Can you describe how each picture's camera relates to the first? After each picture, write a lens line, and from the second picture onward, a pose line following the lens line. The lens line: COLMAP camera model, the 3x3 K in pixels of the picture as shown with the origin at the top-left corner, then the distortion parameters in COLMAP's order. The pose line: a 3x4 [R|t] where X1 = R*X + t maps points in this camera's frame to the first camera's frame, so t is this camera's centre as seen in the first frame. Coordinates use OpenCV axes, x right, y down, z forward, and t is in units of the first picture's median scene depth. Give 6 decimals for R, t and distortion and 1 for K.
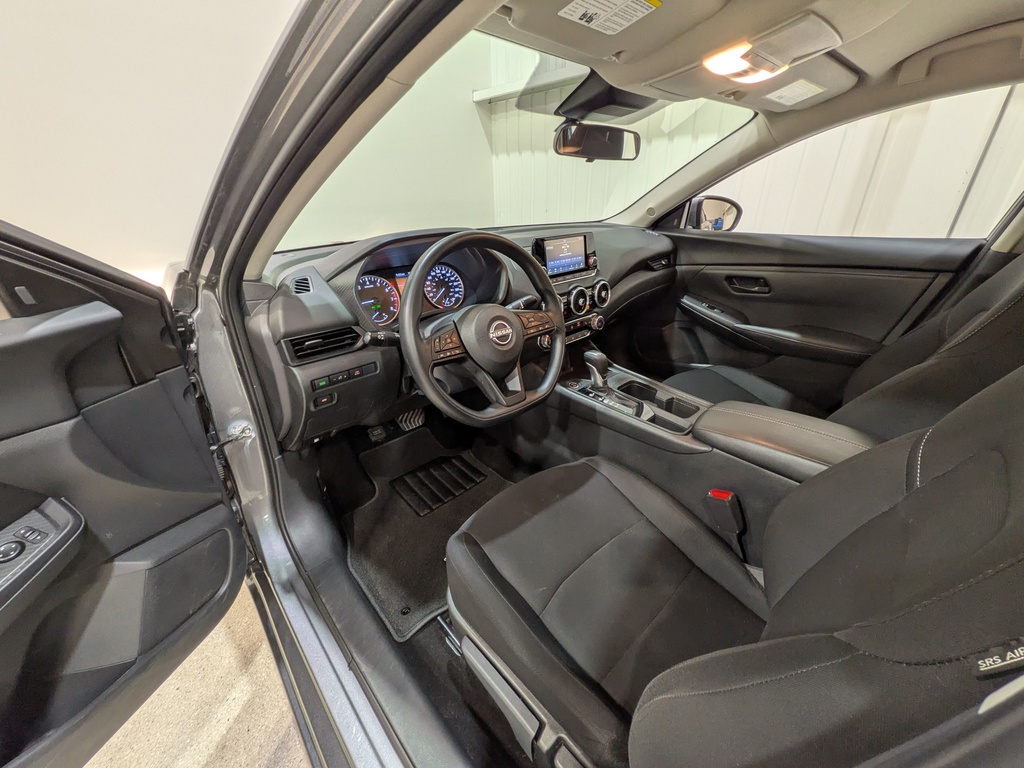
lens RADIAL K [[408.3, 0, 520.6], [0, 408.3, 378.3], [0, 0, 1]] dist [0.006221, -0.000103]
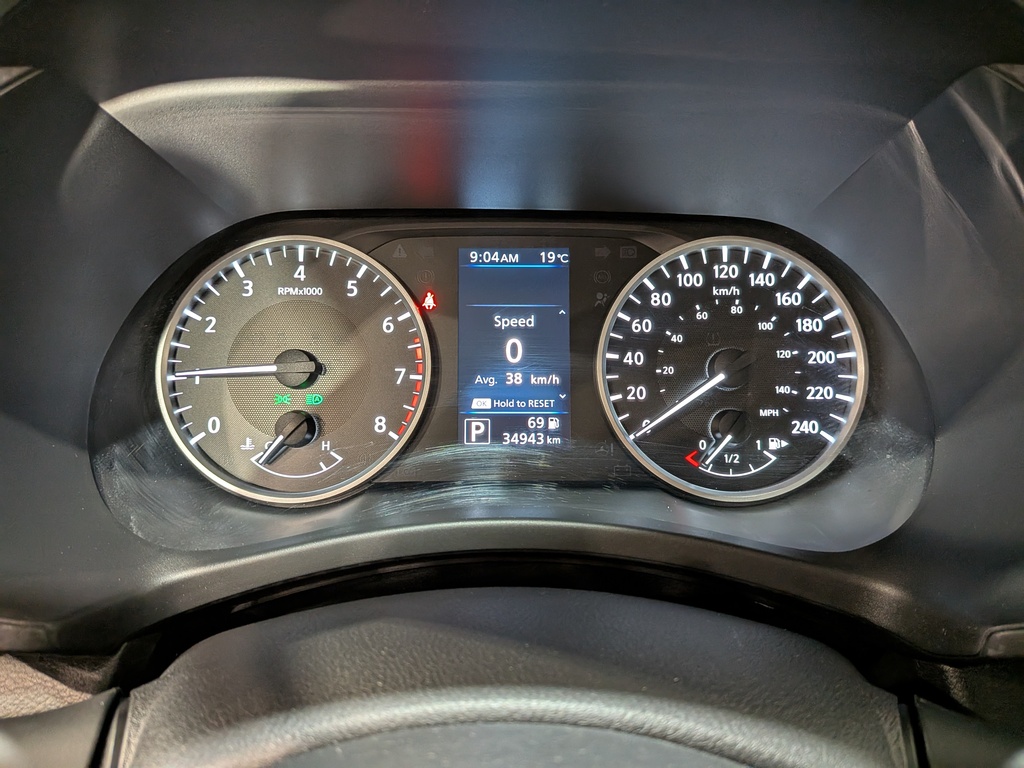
lens RADIAL K [[744.6, 0, 504.2], [0, 744.6, 369.0], [0, 0, 1]] dist [0.047964, -0.084885]
pose [[0.723379, 0.227833, -0.651778, -0.051916], [-0.299750, 0.954018, 0.000803, -0.189225], [0.621991, 0.194789, 0.758409, 0.690626]]
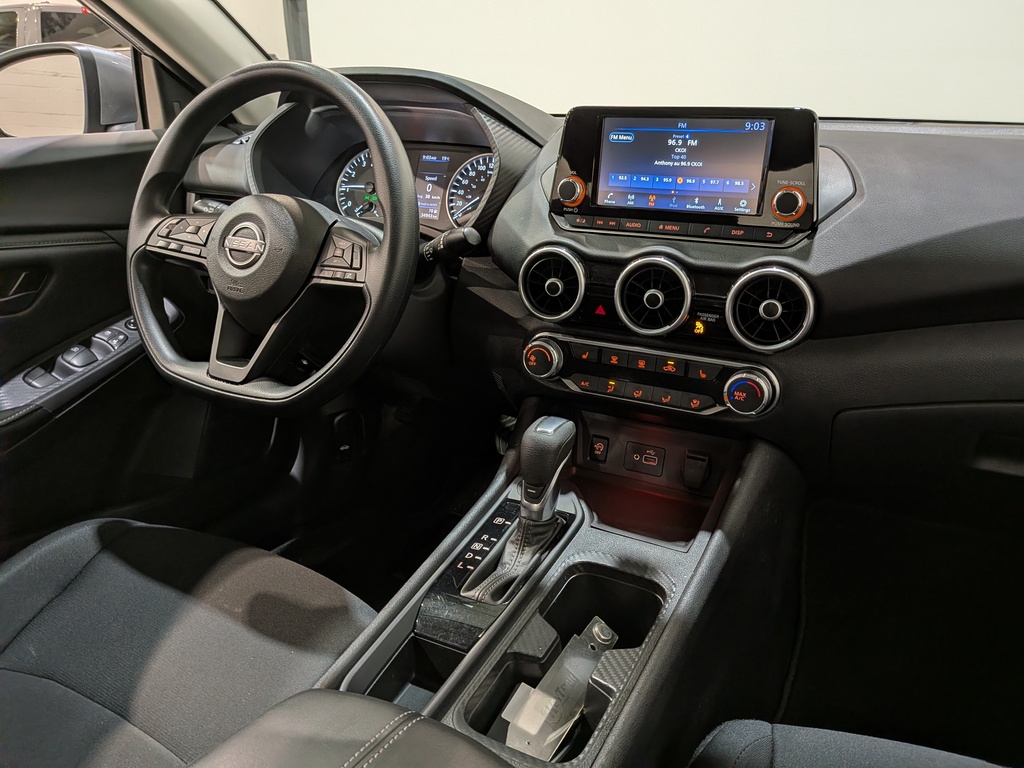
lens RADIAL K [[744.6, 0, 530.3], [0, 744.6, 378.9], [0, 0, 1]] dist [0.047964, -0.084885]
pose [[0.336881, 0.343190, -0.876773, 0.732432], [-0.405679, 0.893242, 0.193763, -0.216992], [0.849668, 0.290413, 0.440141, 0.681413]]
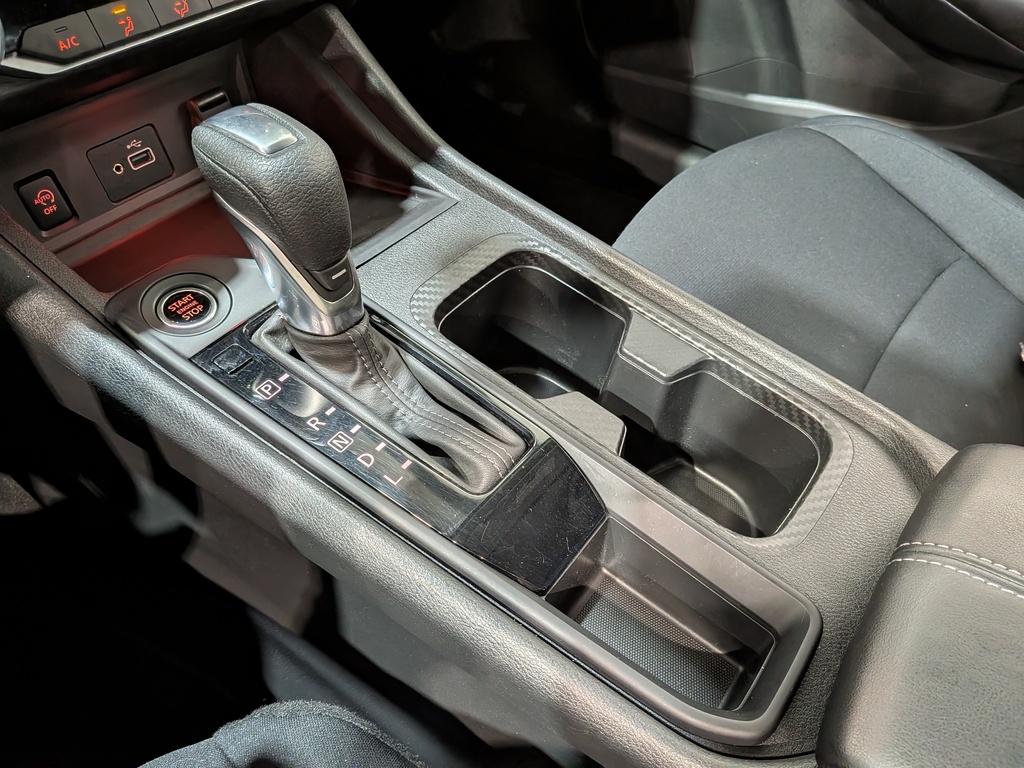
lens RADIAL K [[744.6, 0, 513.2], [0, 744.6, 404.5], [0, 0, 1]] dist [0.047964, -0.084885]
pose [[0.984921, -0.060689, 0.162008, 0.222904], [-0.011963, 0.910317, 0.413739, -0.084390], [-0.172588, -0.409439, 0.895865, 0.690782]]
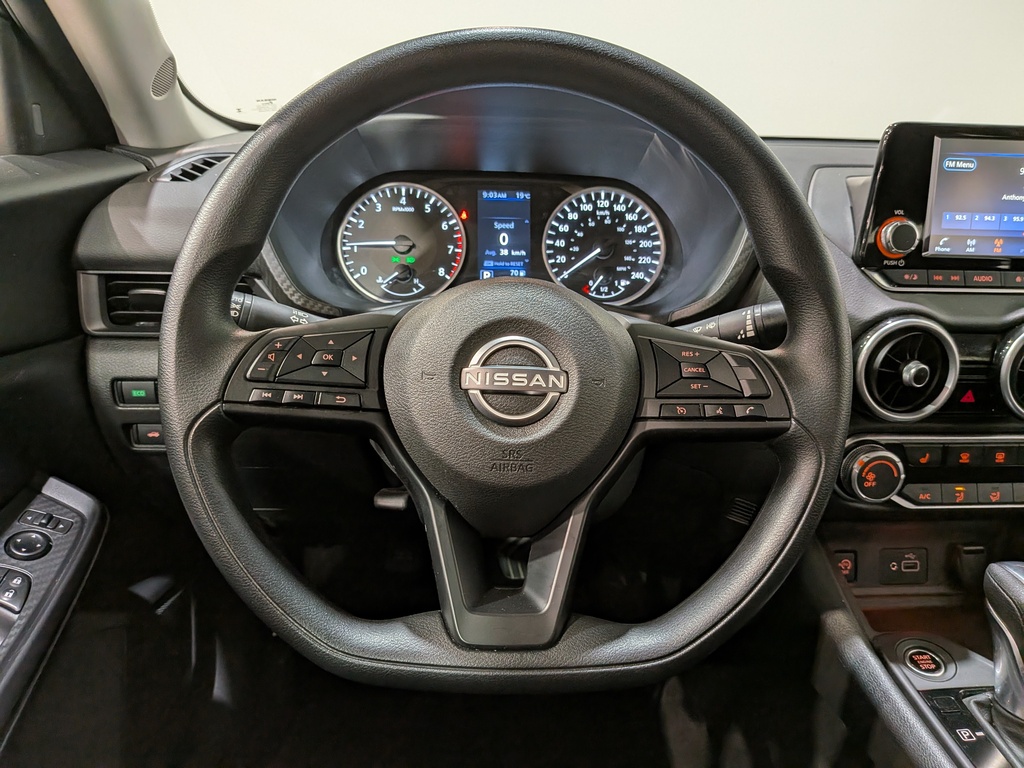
lens RADIAL K [[744.6, 0, 528.1], [0, 744.6, 381.4], [0, 0, 1]] dist [0.047964, -0.084885]
pose [[0.758799, 0.236451, -0.606889, 0.193929], [-0.302265, 0.953201, -0.006547, -0.079700], [0.576940, 0.188409, 0.794759, 0.437969]]
